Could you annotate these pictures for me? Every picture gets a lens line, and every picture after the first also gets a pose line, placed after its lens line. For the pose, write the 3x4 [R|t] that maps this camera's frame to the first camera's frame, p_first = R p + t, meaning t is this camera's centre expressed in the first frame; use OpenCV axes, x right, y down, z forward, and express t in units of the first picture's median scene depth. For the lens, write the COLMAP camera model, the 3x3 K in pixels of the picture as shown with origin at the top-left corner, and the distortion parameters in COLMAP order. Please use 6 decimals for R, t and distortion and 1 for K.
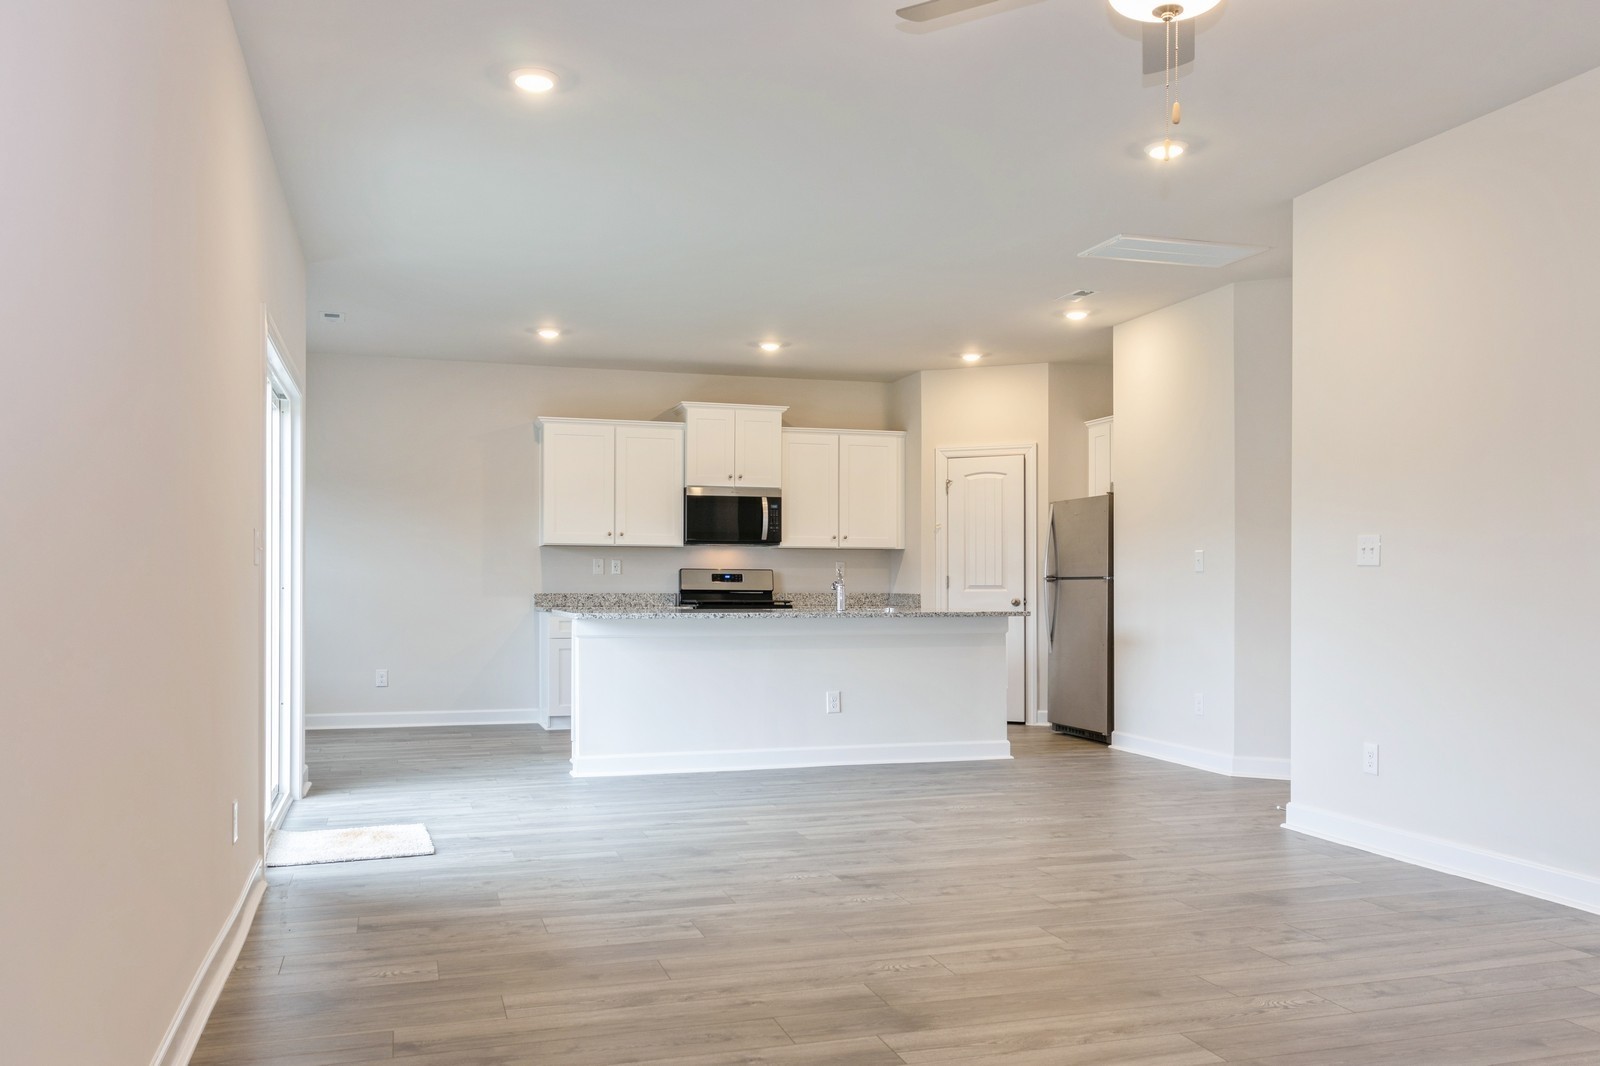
lens RADIAL K [[1291.9, 0, 792.6], [0, 1291.9, 591.5], [0, 0, 1]] dist [0.022770, -0.021648]
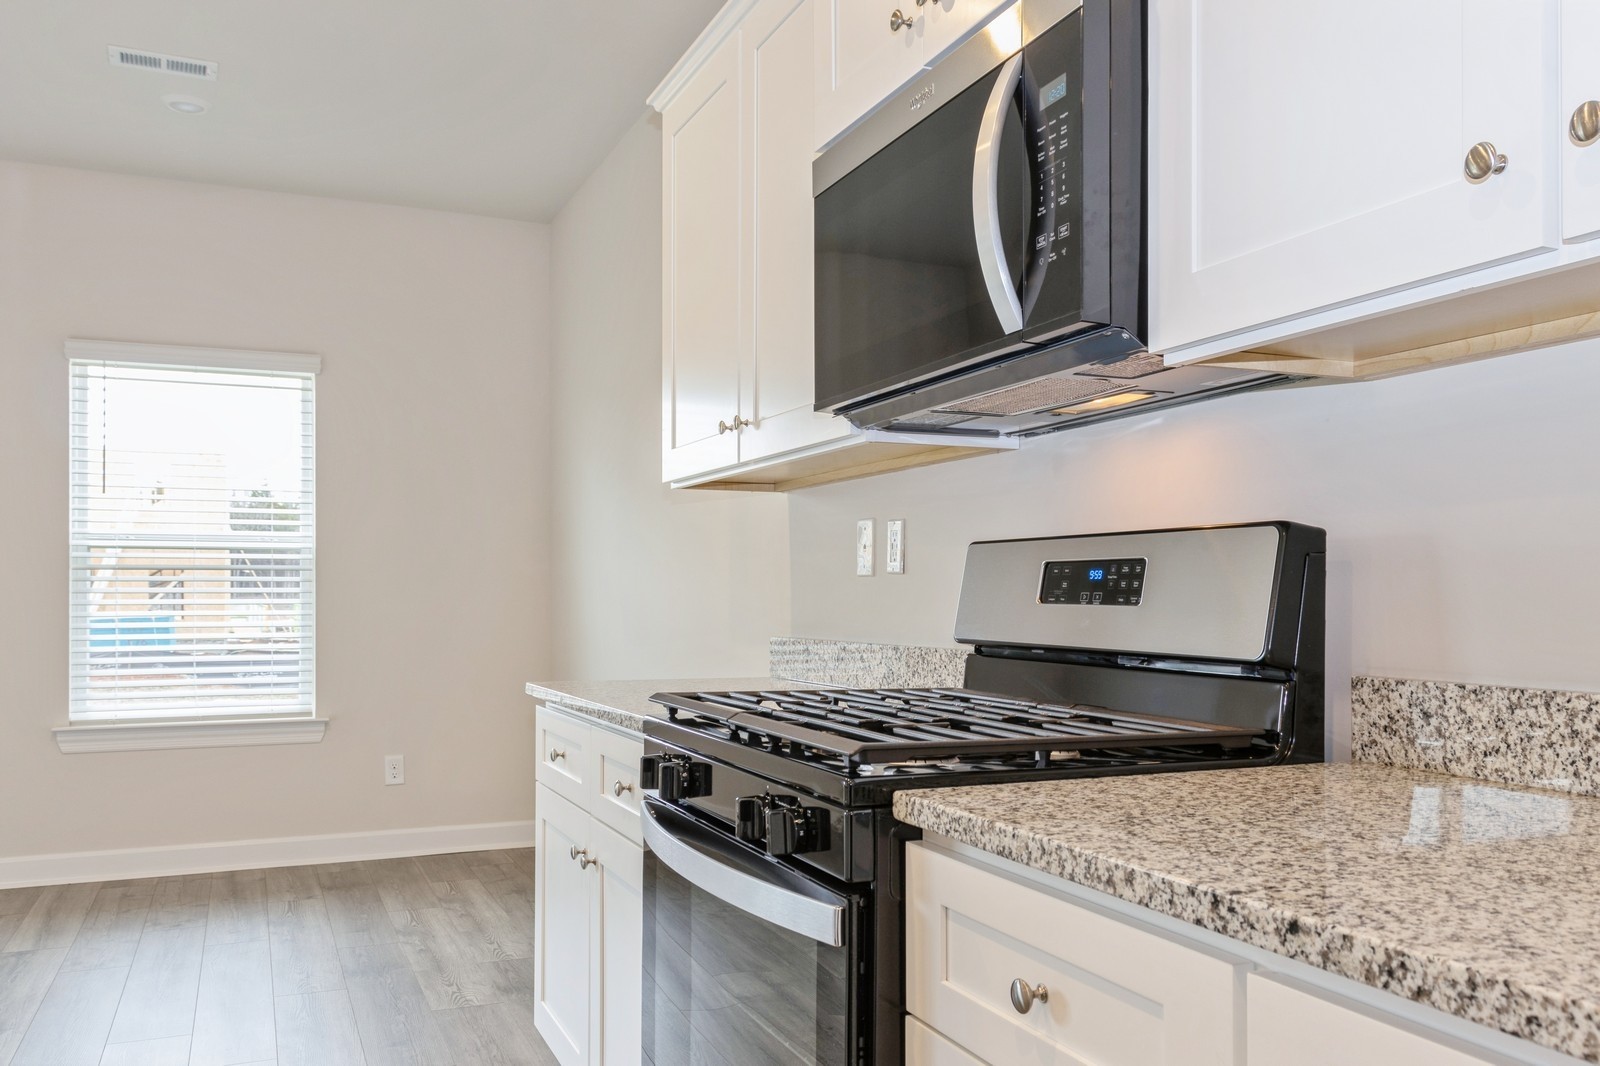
lens RADIAL K [[1291.9, 0, 799.7], [0, 1291.9, 536.8], [0, 0, 1]] dist [0.022770, -0.021648]
pose [[0.122286, -0.051189, -0.991174, 0.129835], [-0.002245, 0.998652, -0.051853, -0.007469], [0.992492, 0.008566, 0.122006, 0.959850]]
